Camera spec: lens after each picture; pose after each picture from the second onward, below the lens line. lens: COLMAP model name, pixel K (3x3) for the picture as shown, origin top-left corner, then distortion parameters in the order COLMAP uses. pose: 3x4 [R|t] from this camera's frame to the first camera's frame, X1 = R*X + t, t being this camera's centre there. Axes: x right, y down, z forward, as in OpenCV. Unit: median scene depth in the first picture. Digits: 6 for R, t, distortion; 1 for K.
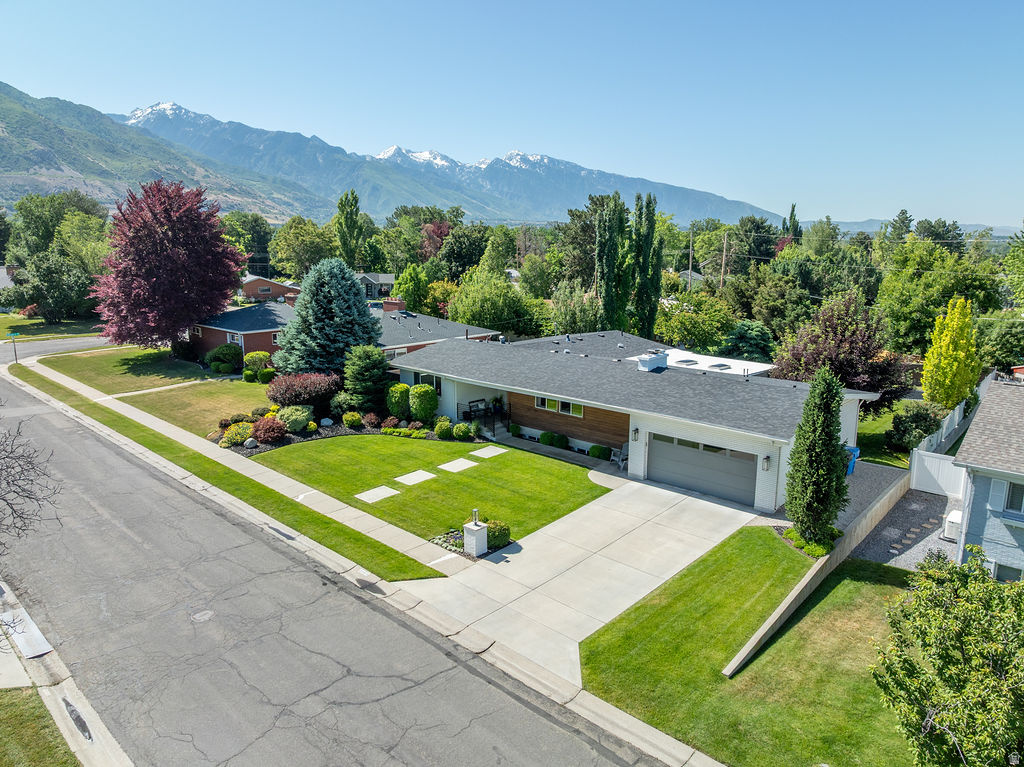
lens RADIAL K [[724.2, 0, 516.8], [0, 724.2, 379.7], [0, 0, 1]] dist [-0.046842, 0.020037]
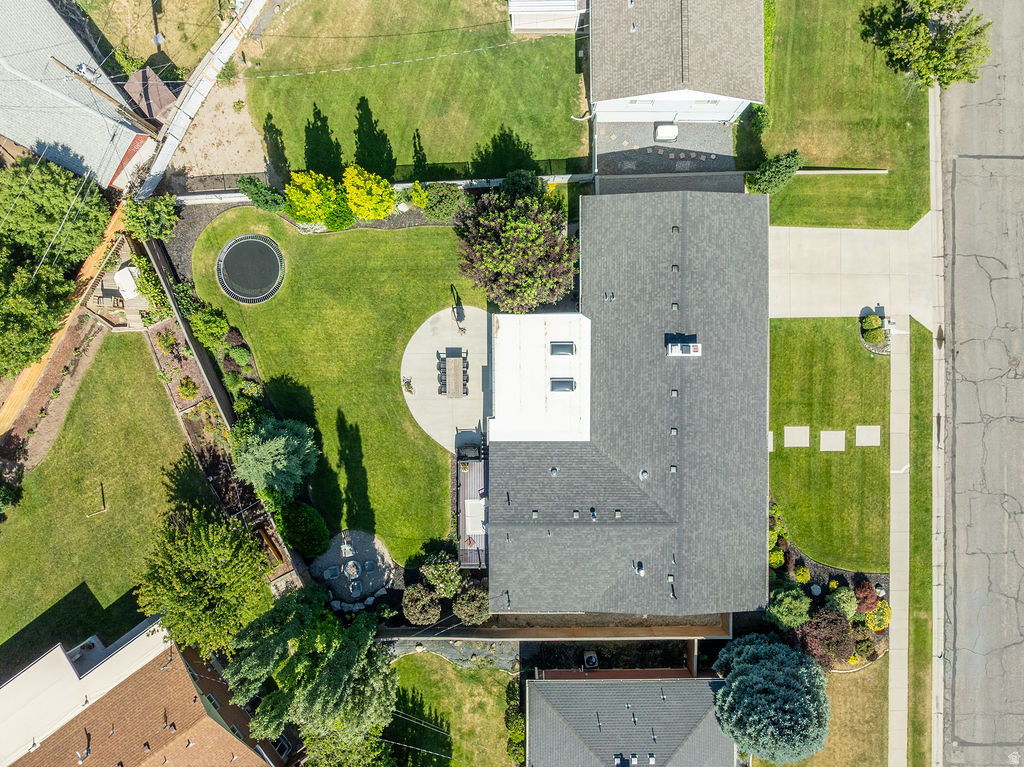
lens RADIAL K [[724.2, 0, 516.7], [0, 724.2, 381.8], [0, 0, 1]] dist [-0.046842, 0.020037]
pose [[-0.686613, -0.726980, -0.007873, 0.318331], [0.140276, -0.143097, 0.979717, -1.103593], [-0.713362, 0.671582, 0.200230, 0.916684]]
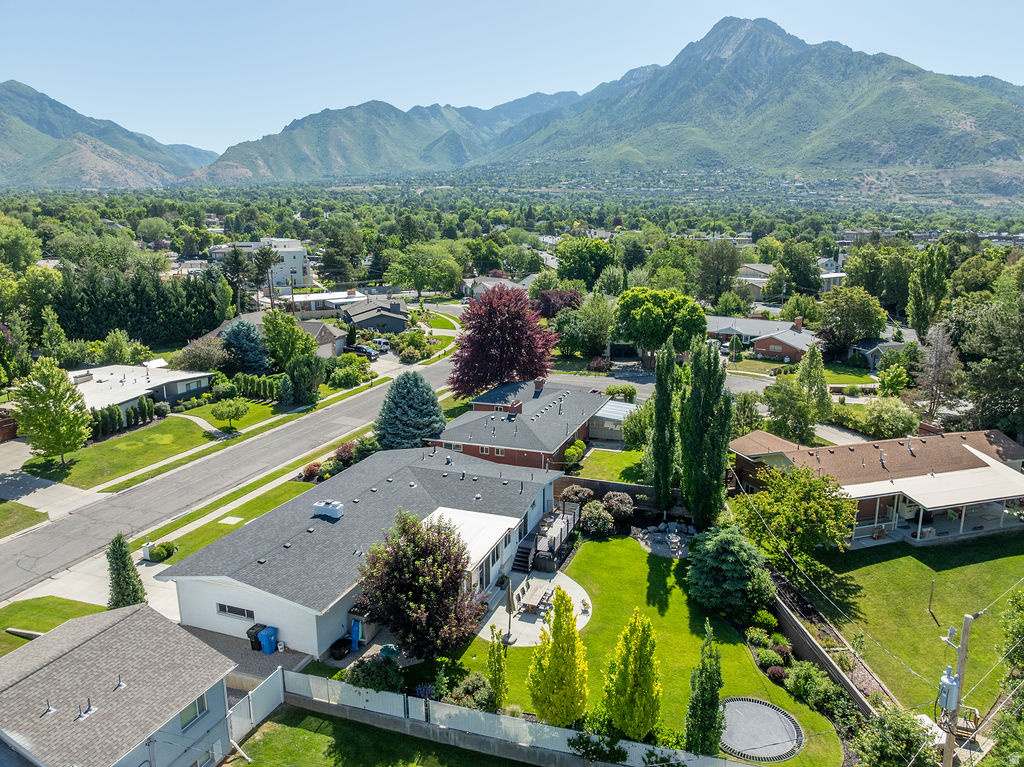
lens RADIAL K [[724.2, 0, 519.1], [0, 724.2, 384.1], [0, 0, 1]] dist [-0.046842, 0.020037]
pose [[0.394170, 0.200333, -0.896938, 1.321872], [-0.180706, 0.973796, 0.138086, -0.446825], [0.901097, 0.107653, 0.420042, 0.684541]]
